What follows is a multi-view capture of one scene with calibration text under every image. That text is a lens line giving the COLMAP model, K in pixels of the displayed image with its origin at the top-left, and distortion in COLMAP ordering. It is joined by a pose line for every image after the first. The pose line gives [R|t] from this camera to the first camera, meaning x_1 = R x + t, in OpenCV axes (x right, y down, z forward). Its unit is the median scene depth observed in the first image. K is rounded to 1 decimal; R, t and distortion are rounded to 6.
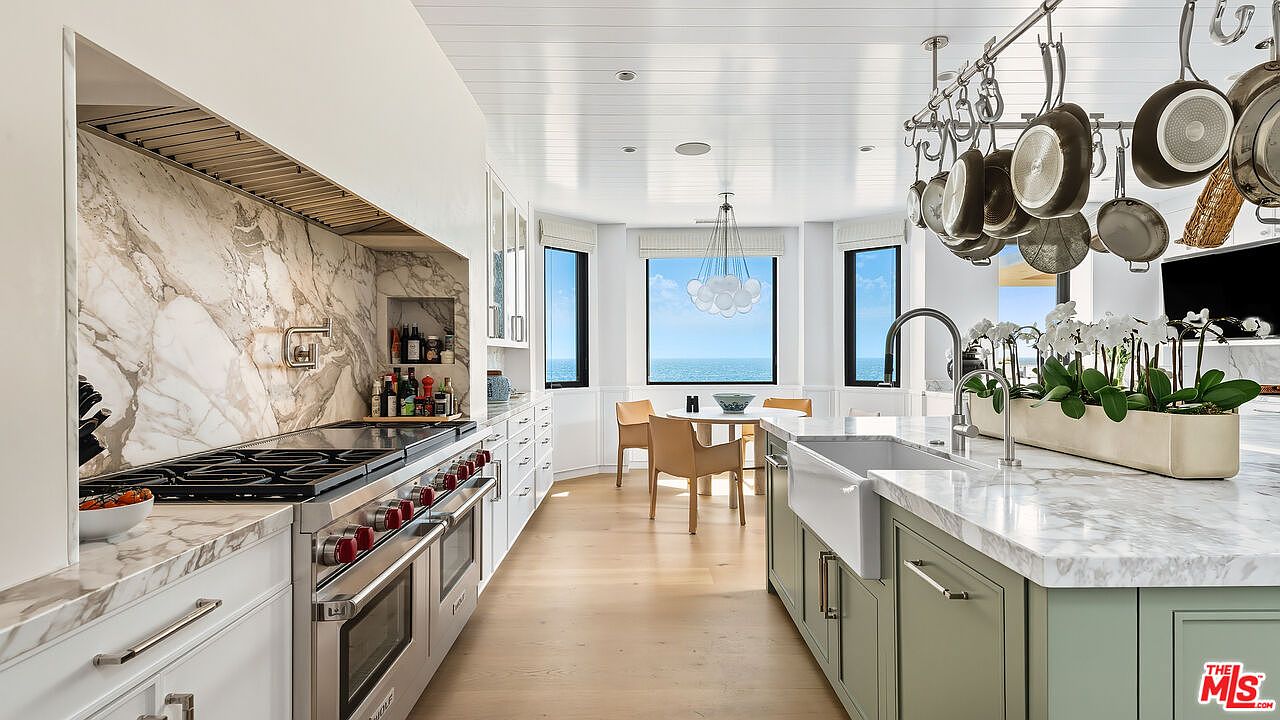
lens RADIAL K [[629.8, 0, 634.6], [0, 629.8, 363.5], [0, 0, 1]] dist [0.000939, -0.000803]
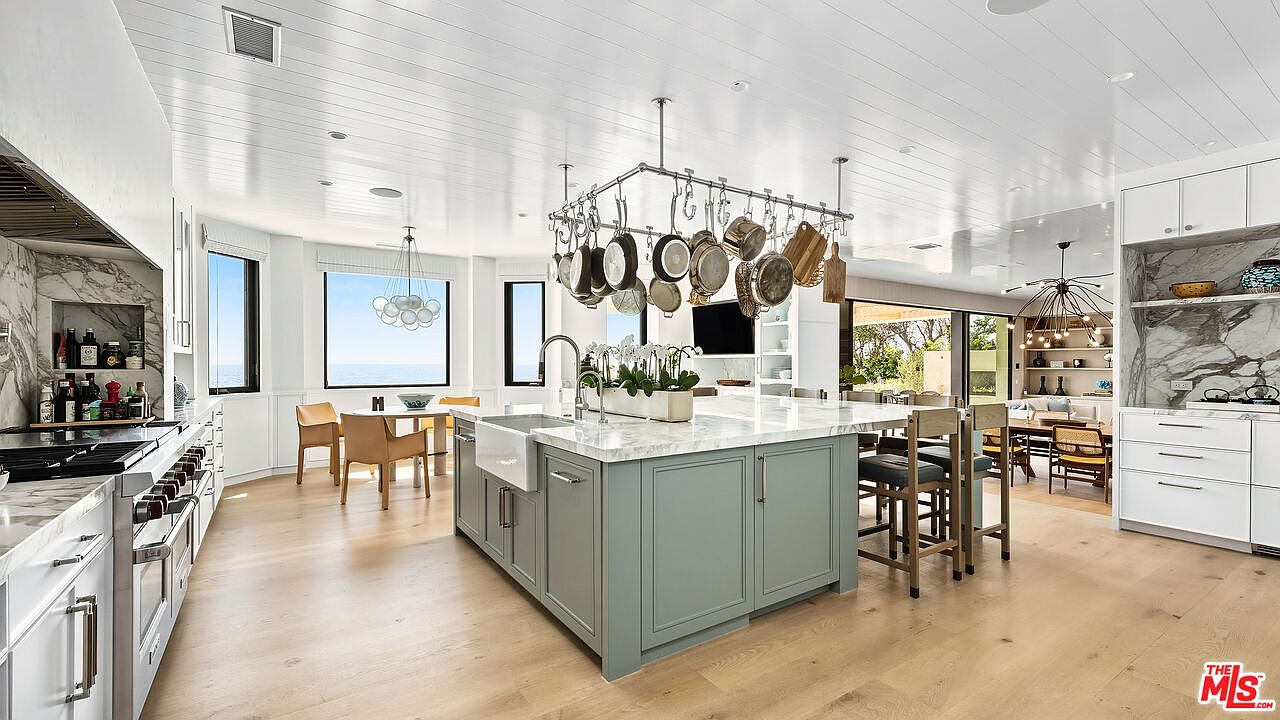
lens RADIAL K [[549.3, 0, 639.8], [0, 549.3, 367.5], [0, 0, 1]] dist [0.004342, 0.000387]
pose [[0.840461, -0.001048, 0.541871, -0.100726], [0.002461, 0.999995, -0.001883, 0.001619], [-0.541866, 0.002916, 0.840460, -0.224030]]
